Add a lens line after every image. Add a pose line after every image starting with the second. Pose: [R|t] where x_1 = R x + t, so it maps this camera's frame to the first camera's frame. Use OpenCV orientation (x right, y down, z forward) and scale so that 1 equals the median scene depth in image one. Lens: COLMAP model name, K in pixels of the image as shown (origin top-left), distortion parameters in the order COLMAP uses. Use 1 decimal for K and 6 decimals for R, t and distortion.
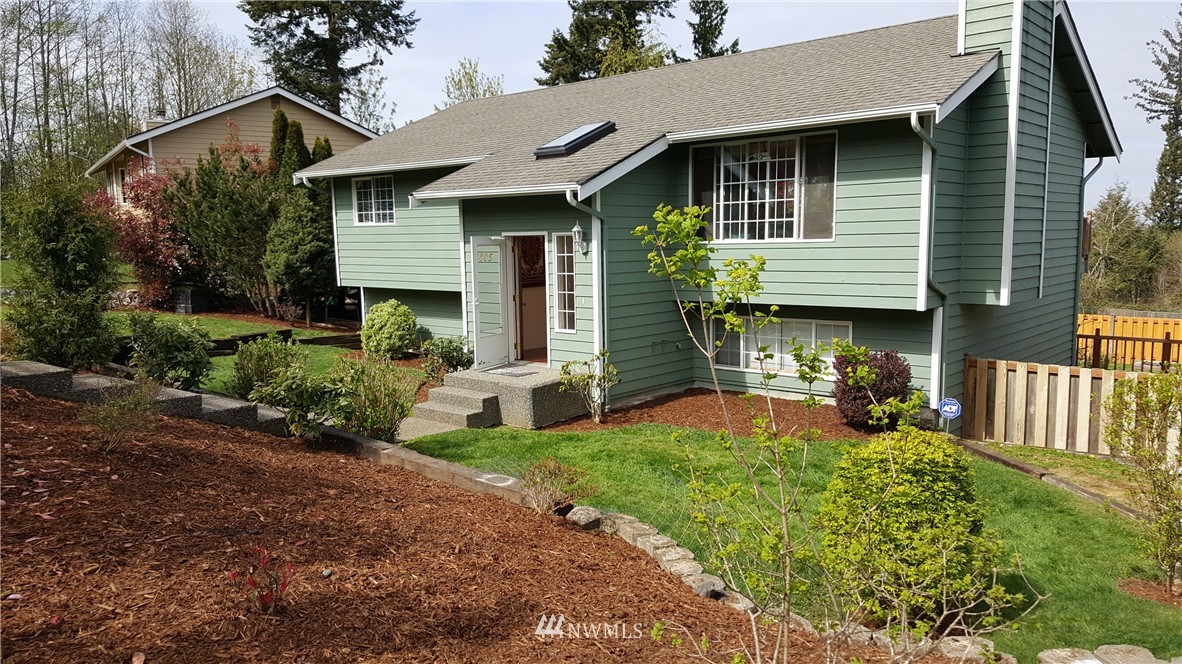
lens RADIAL K [[902.3, 0, 591.0], [0, 902.3, 332.0], [0, 0, 1]] dist [0.083749, -0.000745]
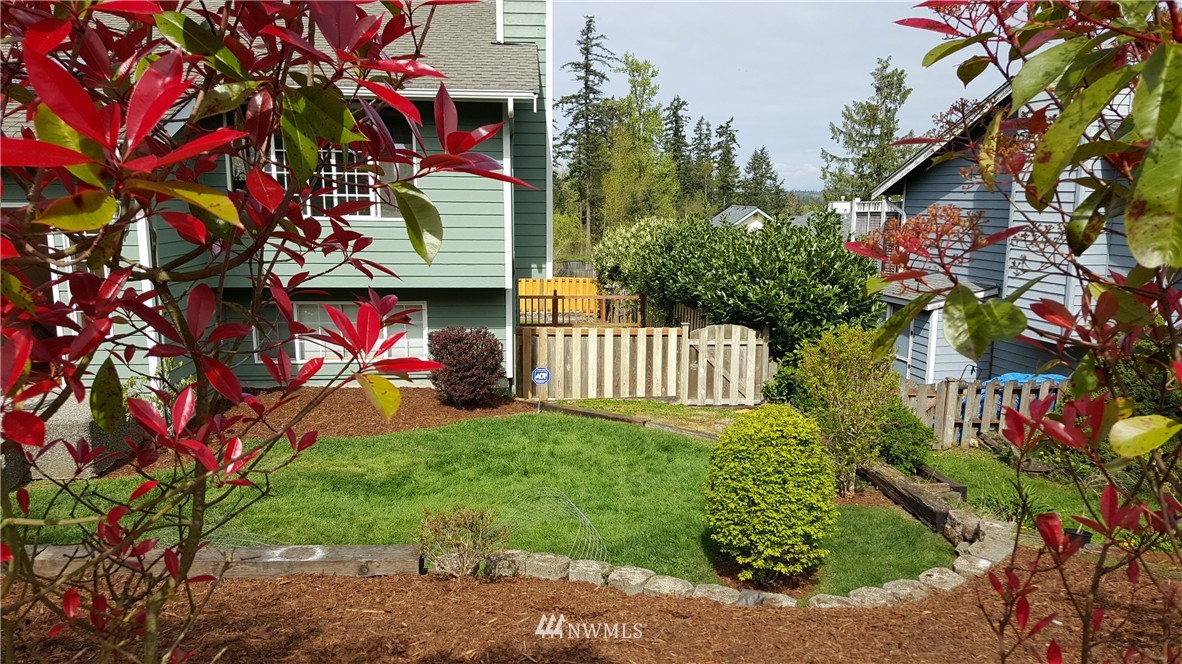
lens RADIAL K [[894.7, 0, 591.0], [0, 894.7, 332.0], [0, 0, 1]] dist [0.176108, -0.000360]
pose [[0.698943, -0.092184, 0.709212, -0.320809], [0.058612, 0.995706, 0.071659, -0.042364], [-0.712772, -0.008517, 0.701344, 0.202743]]
